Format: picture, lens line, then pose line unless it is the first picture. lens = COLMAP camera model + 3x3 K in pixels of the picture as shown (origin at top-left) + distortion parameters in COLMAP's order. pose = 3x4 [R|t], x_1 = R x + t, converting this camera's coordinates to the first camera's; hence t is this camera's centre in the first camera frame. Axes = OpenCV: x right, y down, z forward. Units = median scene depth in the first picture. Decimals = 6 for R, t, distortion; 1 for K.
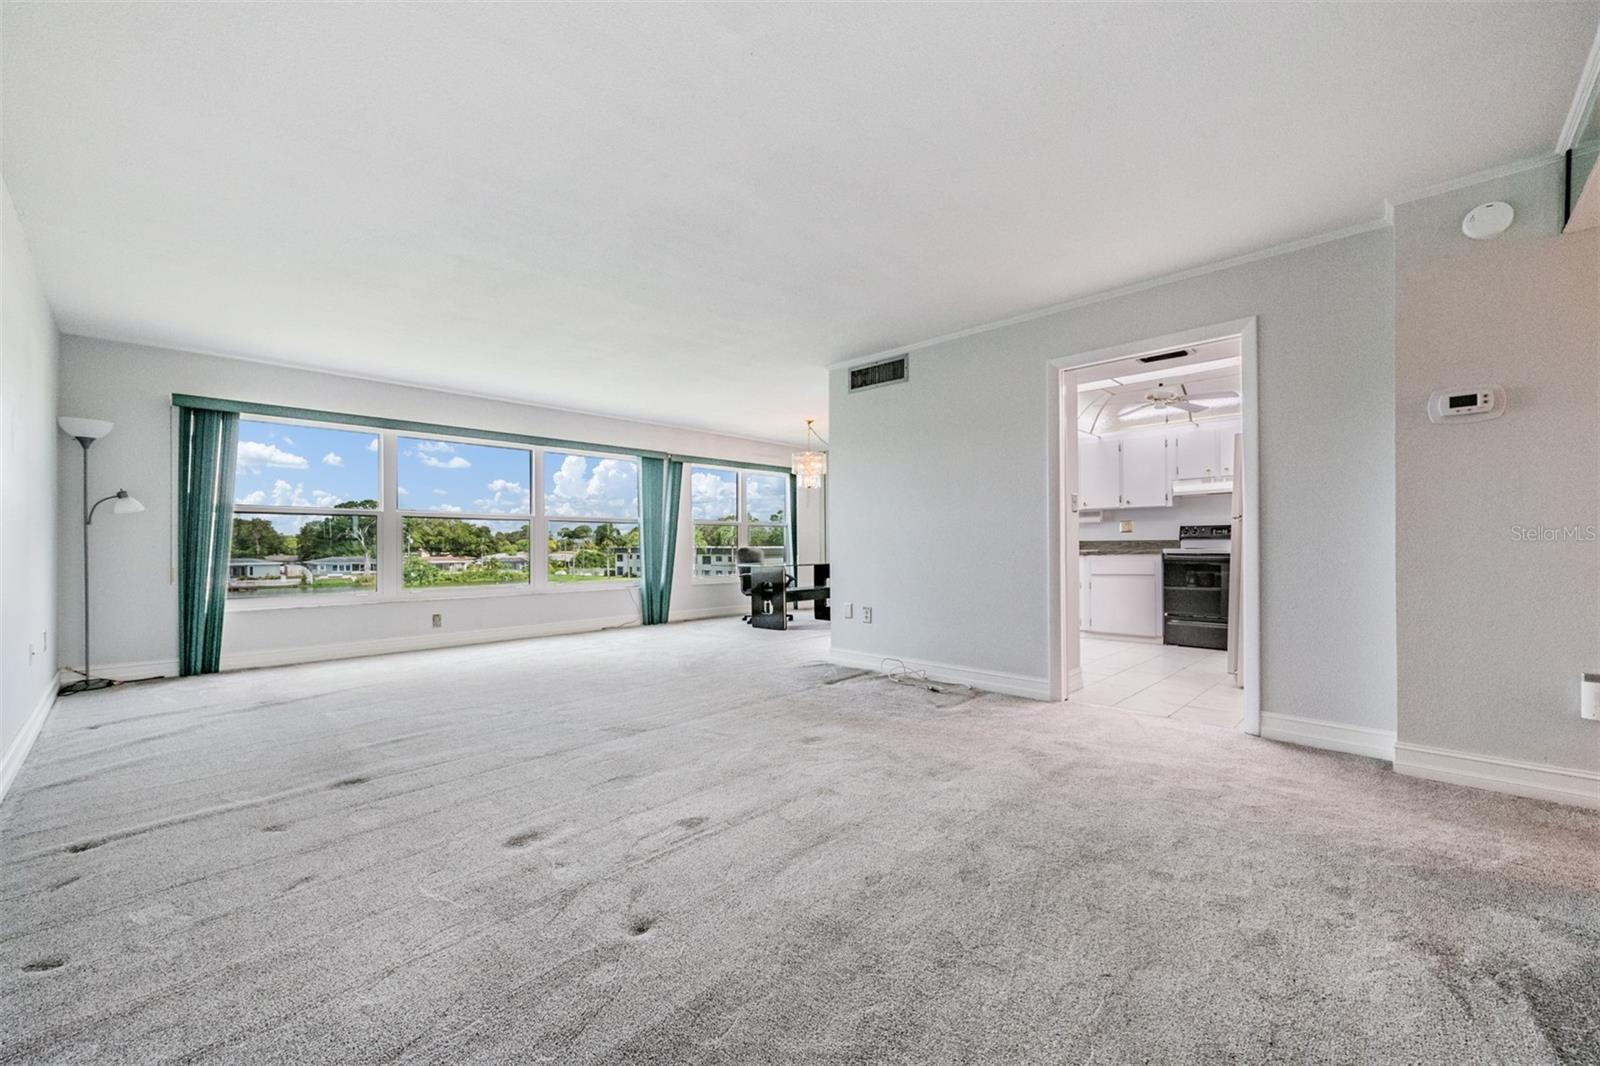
lens RADIAL K [[630.9, 0, 819.8], [0, 630.9, 539.7], [0, 0, 1]] dist [0.005204, -0.002026]
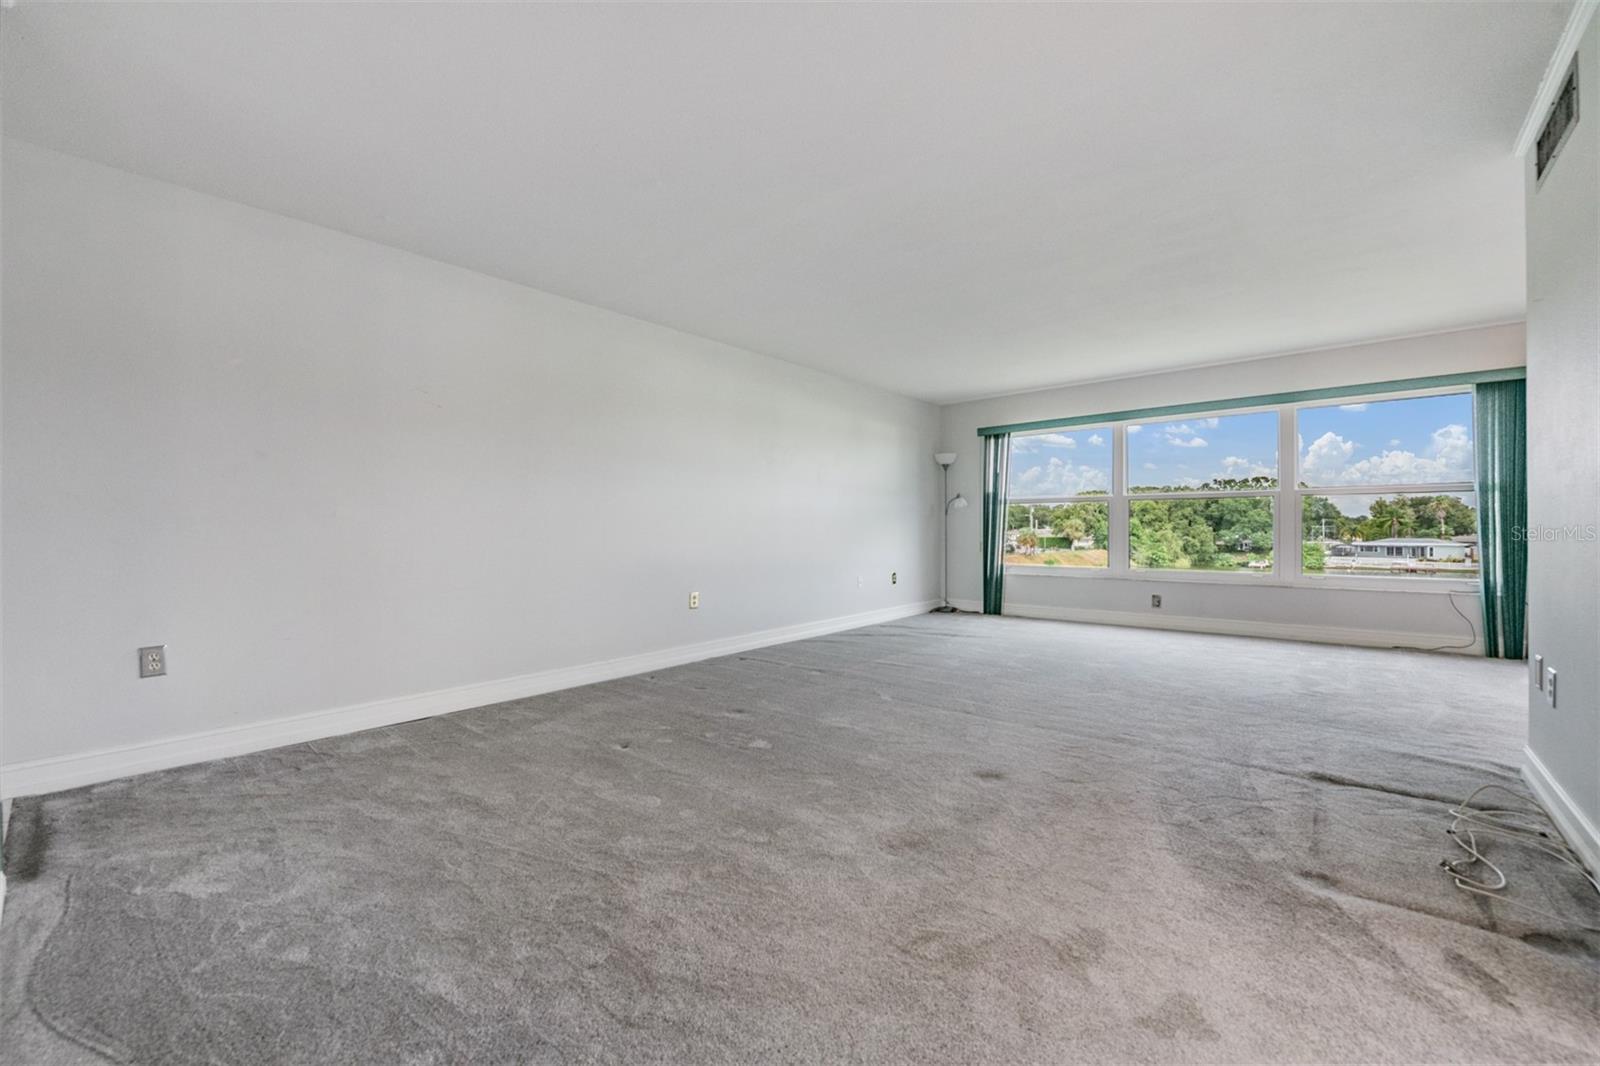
lens RADIAL K [[630.9, 0, 767.7], [0, 630.9, 524.5], [0, 0, 1]] dist [0.005204, -0.002026]
pose [[0.026315, -0.004544, -0.999643, 0.452062], [0.013113, 0.999905, -0.004200, 0.001967], [0.999568, -0.012998, 0.026372, 0.411646]]
